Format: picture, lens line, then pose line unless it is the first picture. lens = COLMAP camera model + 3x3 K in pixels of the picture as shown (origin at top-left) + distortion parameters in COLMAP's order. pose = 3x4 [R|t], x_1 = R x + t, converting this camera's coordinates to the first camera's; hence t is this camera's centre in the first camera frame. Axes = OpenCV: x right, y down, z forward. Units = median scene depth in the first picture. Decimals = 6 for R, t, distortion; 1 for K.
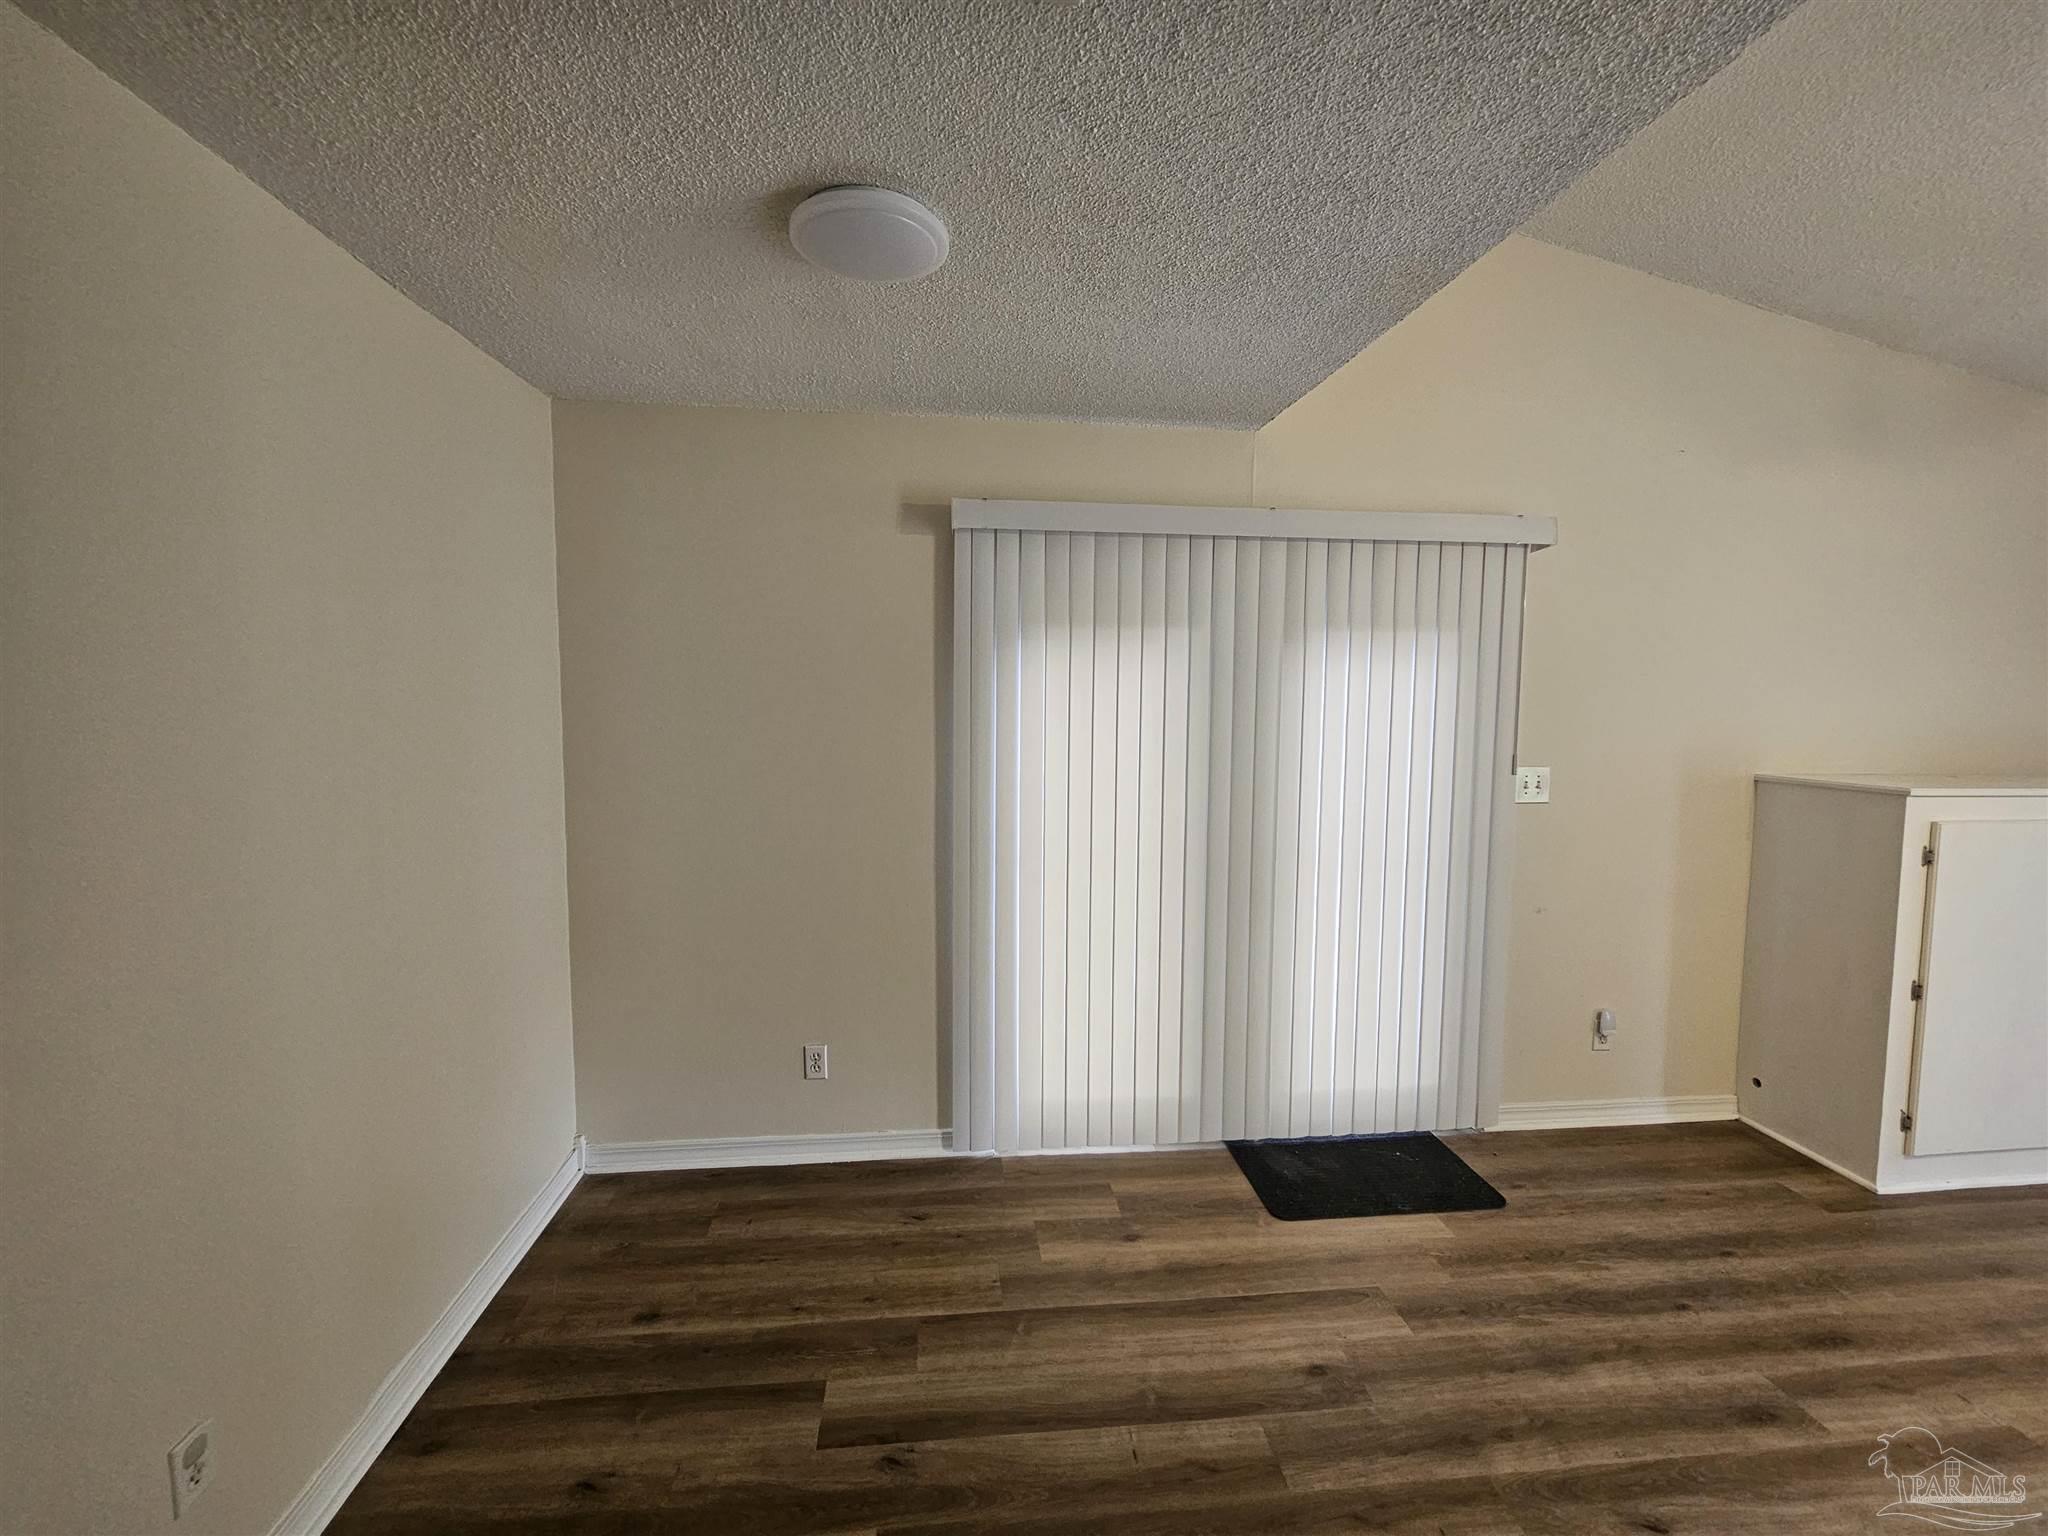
lens RADIAL K [[819.3, 0, 1024.0], [0, 819.3, 768.0], [0, 0, 1]] dist [-0.000903, -0.000166]
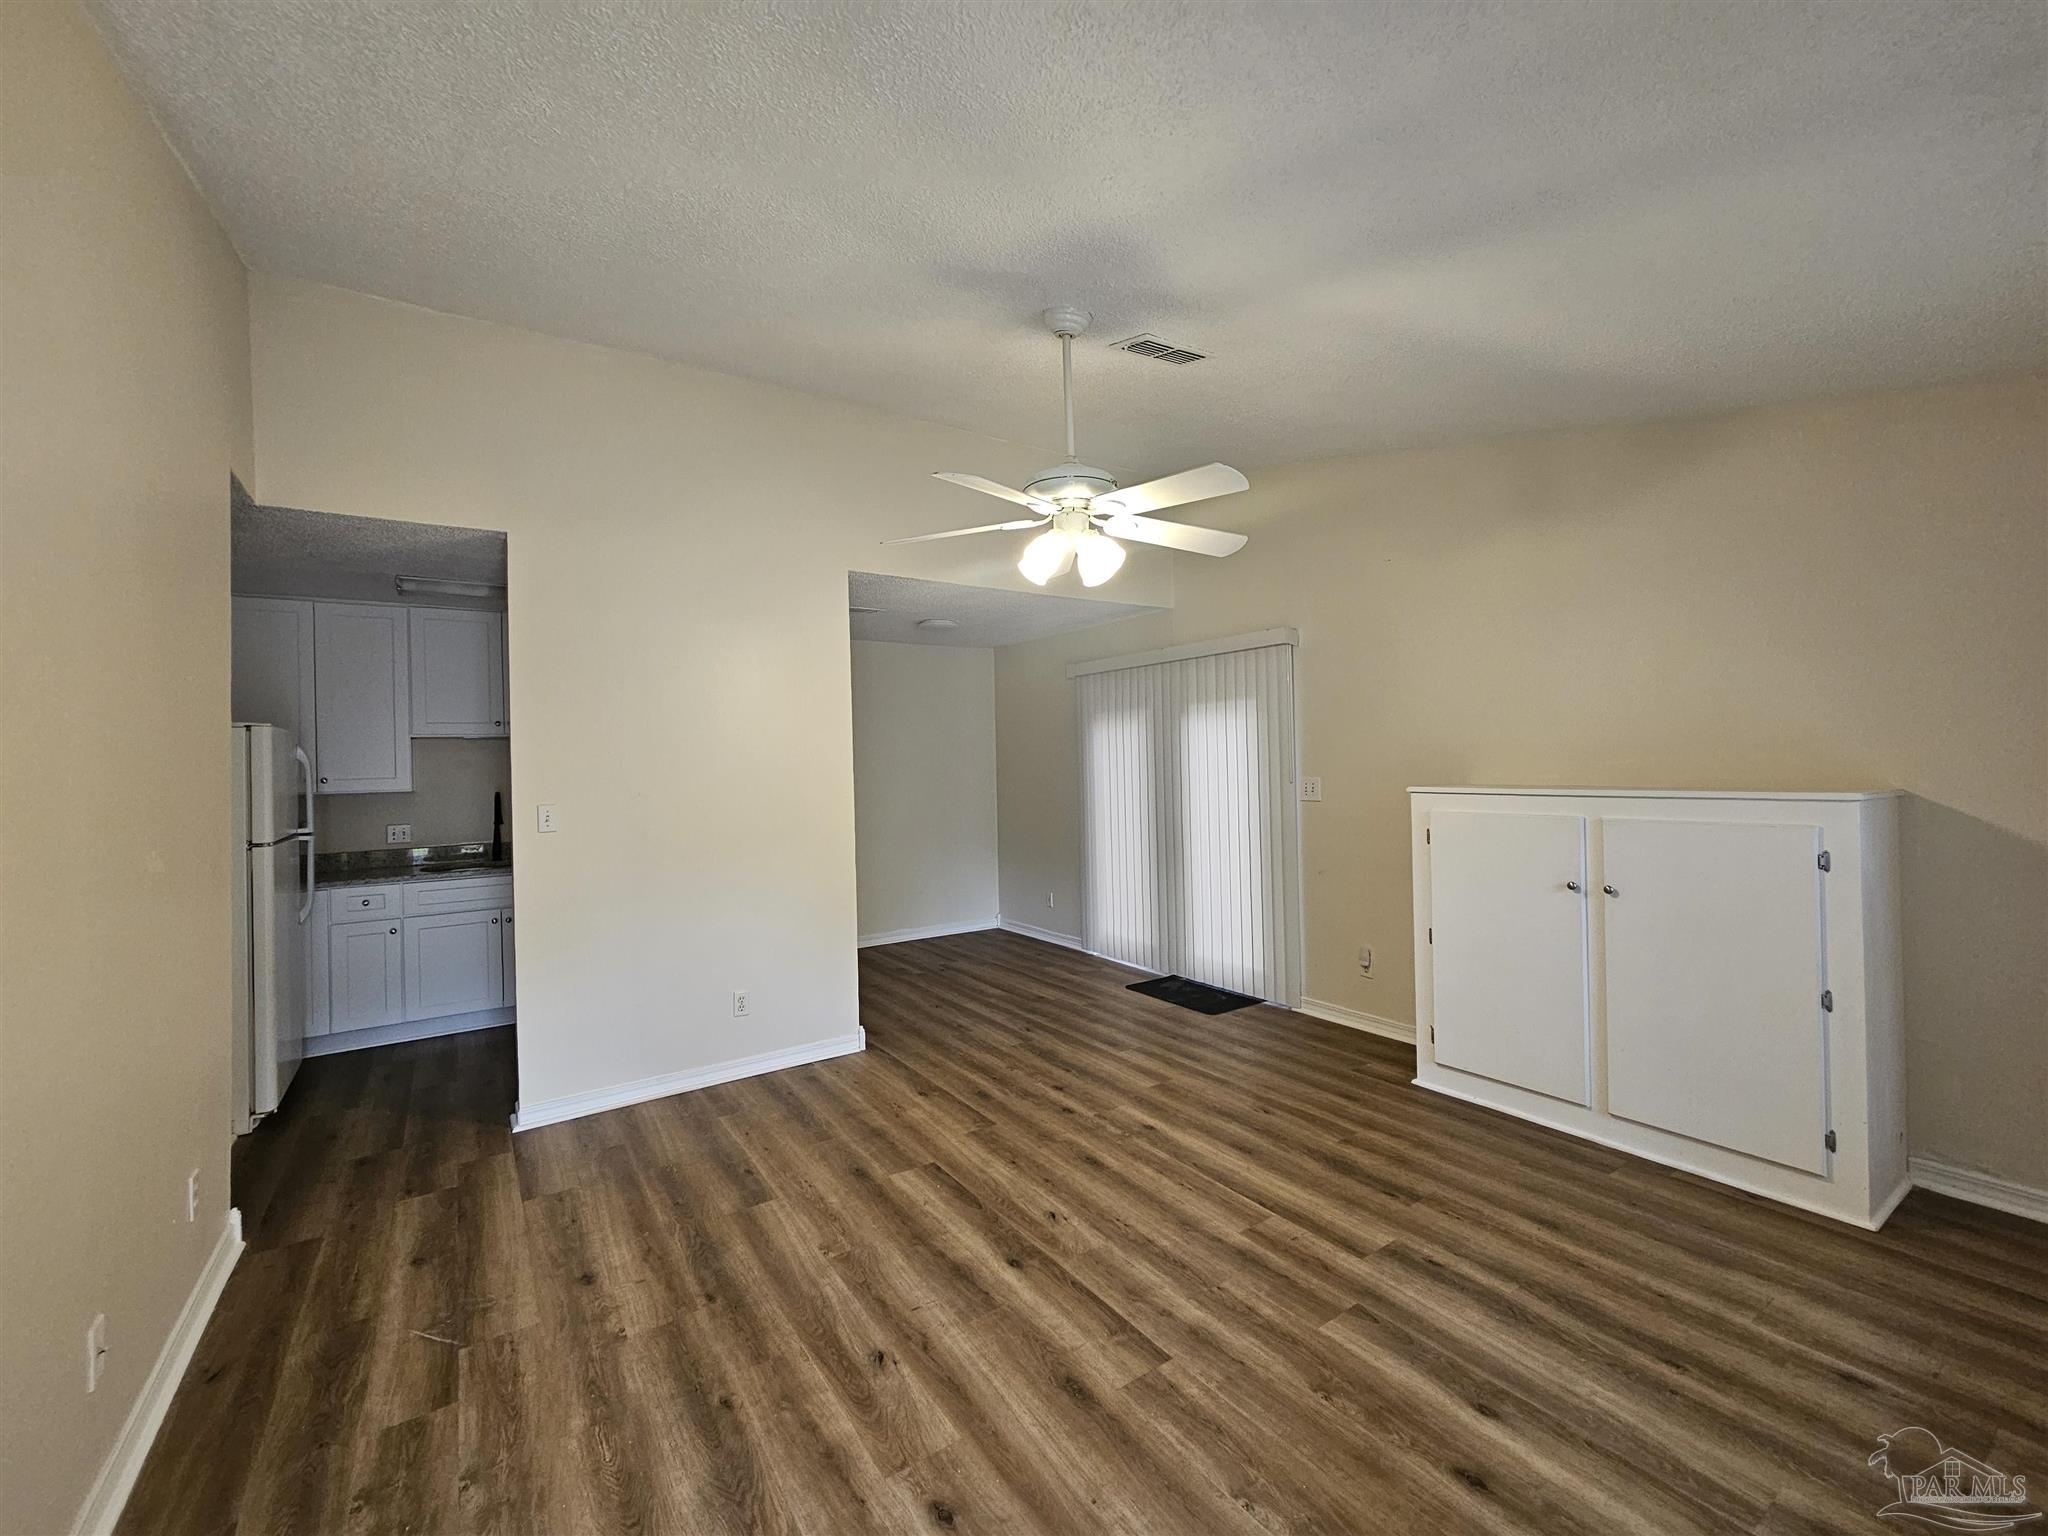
lens RADIAL K [[831.2, 0, 1024.0], [0, 831.2, 768.0], [0, 0, 1]] dist [0.000208, 0.000004]
pose [[0.479518, -0.011600, -0.877455, 1.869001], [-0.047815, 0.998082, -0.039326, 0.073507], [0.876228, 0.060813, 0.478044, -0.259703]]
